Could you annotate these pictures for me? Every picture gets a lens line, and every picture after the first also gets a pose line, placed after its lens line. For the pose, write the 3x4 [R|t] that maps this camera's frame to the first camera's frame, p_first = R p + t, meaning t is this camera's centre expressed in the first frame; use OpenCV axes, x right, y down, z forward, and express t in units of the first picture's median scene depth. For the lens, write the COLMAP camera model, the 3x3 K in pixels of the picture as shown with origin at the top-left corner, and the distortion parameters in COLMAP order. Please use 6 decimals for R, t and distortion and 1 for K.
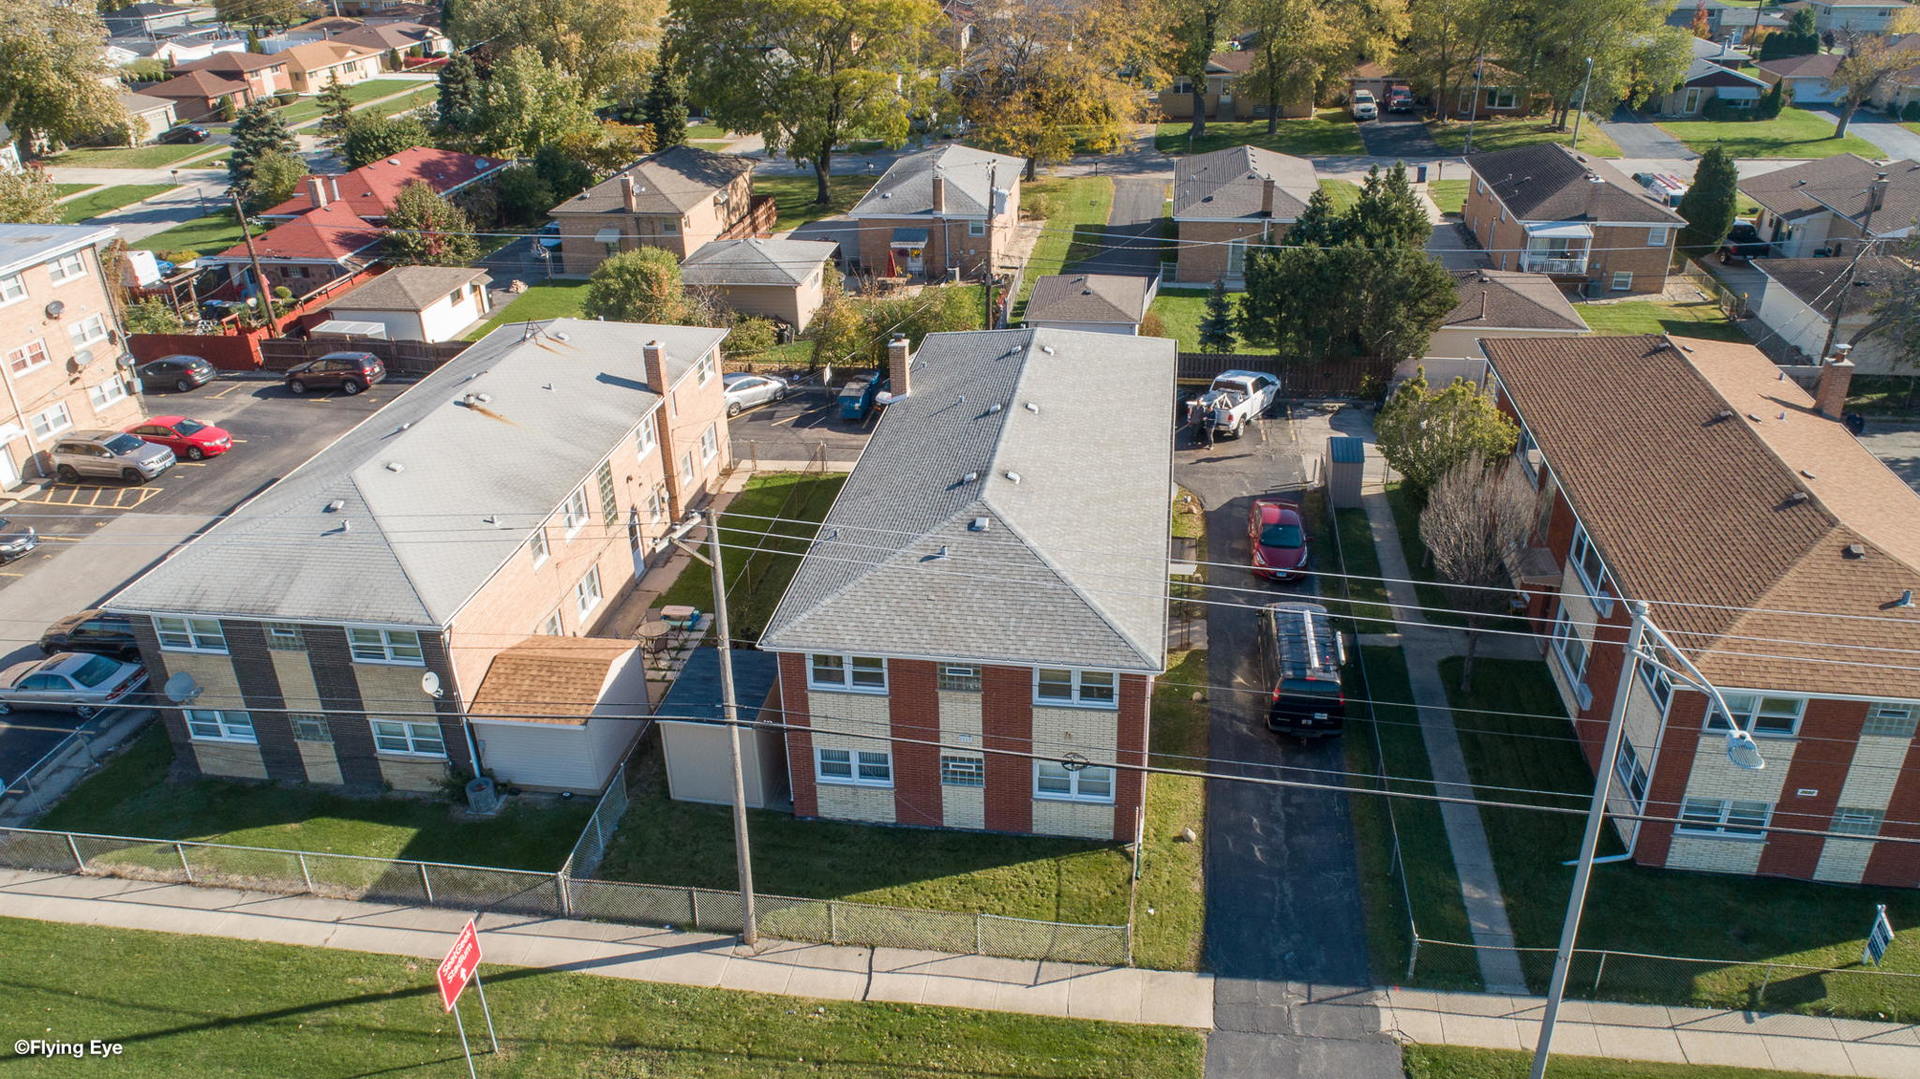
lens RADIAL K [[1370.3, 0, 962.9], [0, 1370.3, 535.1], [0, 0, 1]] dist [-0.022588, 0.010206]
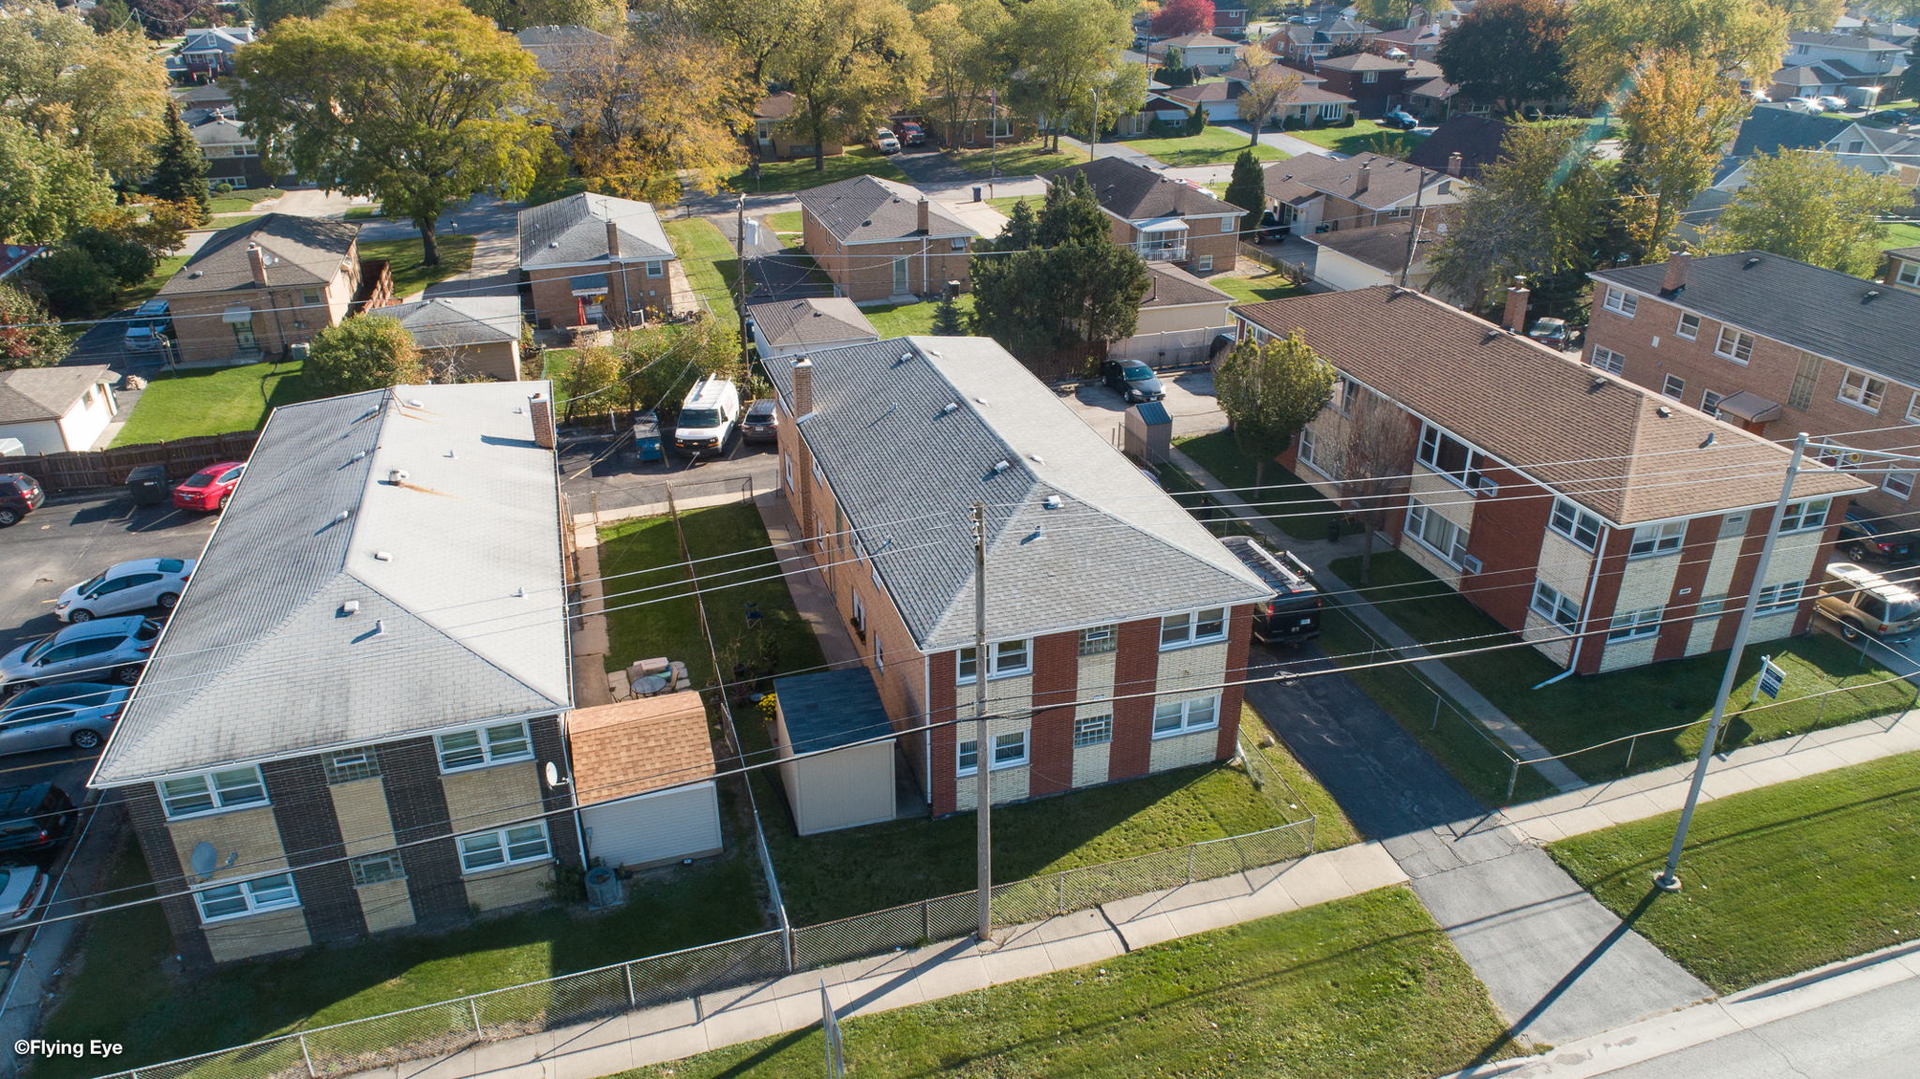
lens RADIAL K [[1281.4, 0, 960.4], [0, 1281.4, 541.8], [0, 0, 1]] dist [-0.018800, 0.002471]
pose [[0.899284, -0.172106, 0.402080, -0.430967], [0.178457, 0.983703, 0.021929, -0.011657], [-0.399302, 0.052034, 0.915342, 0.109327]]
